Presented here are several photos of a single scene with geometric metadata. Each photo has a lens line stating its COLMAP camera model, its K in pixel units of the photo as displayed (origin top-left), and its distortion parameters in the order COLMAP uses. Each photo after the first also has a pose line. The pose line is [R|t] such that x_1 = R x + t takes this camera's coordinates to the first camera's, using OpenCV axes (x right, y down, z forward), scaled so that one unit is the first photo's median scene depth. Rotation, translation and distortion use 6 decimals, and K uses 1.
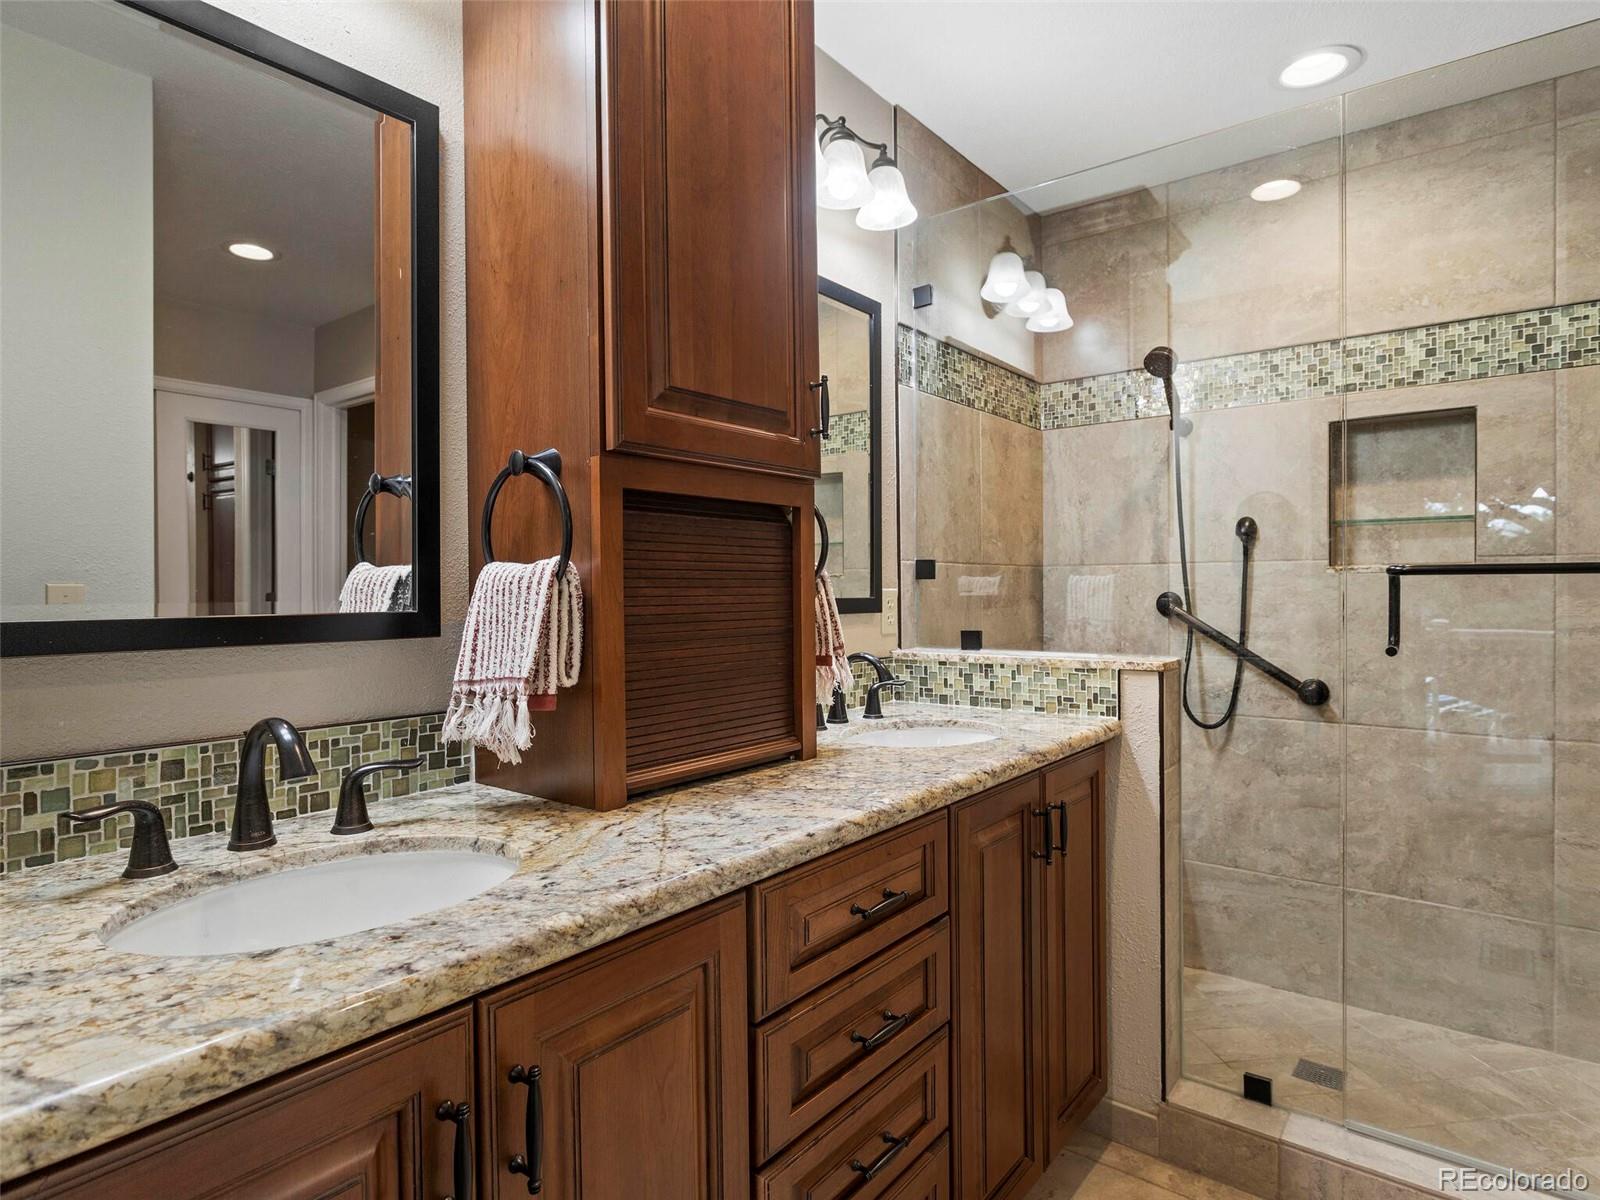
lens RADIAL K [[891.6, 0, 800.0], [0, 891.6, 600.0], [0, 0, 1]] dist [-0.007103, 0.002523]
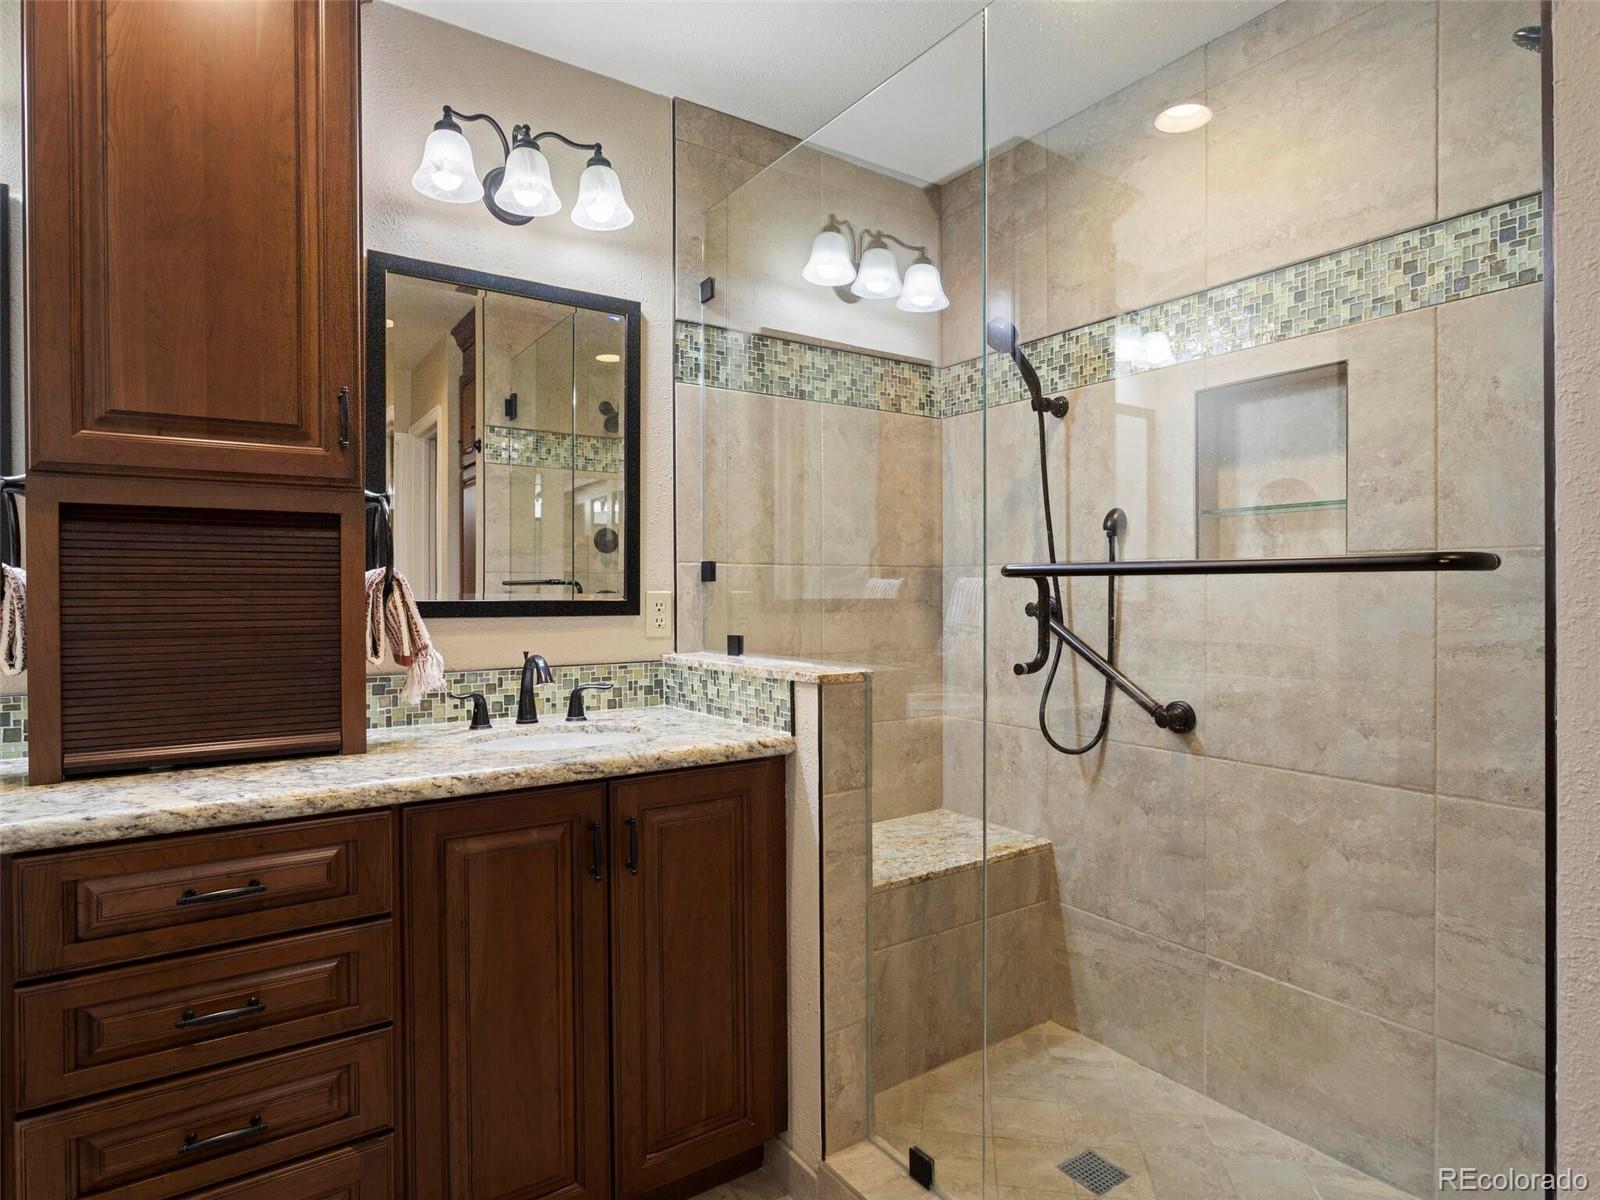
lens RADIAL K [[891.6, 0, 800.0], [0, 891.6, 600.0], [0, 0, 1]] dist [-0.007103, 0.002523]
pose [[0.953071, 0.006381, -0.302679, 0.536700], [-0.006556, 0.999978, 0.000435, -0.004356], [0.302675, 0.001570, 0.953092, 0.107976]]
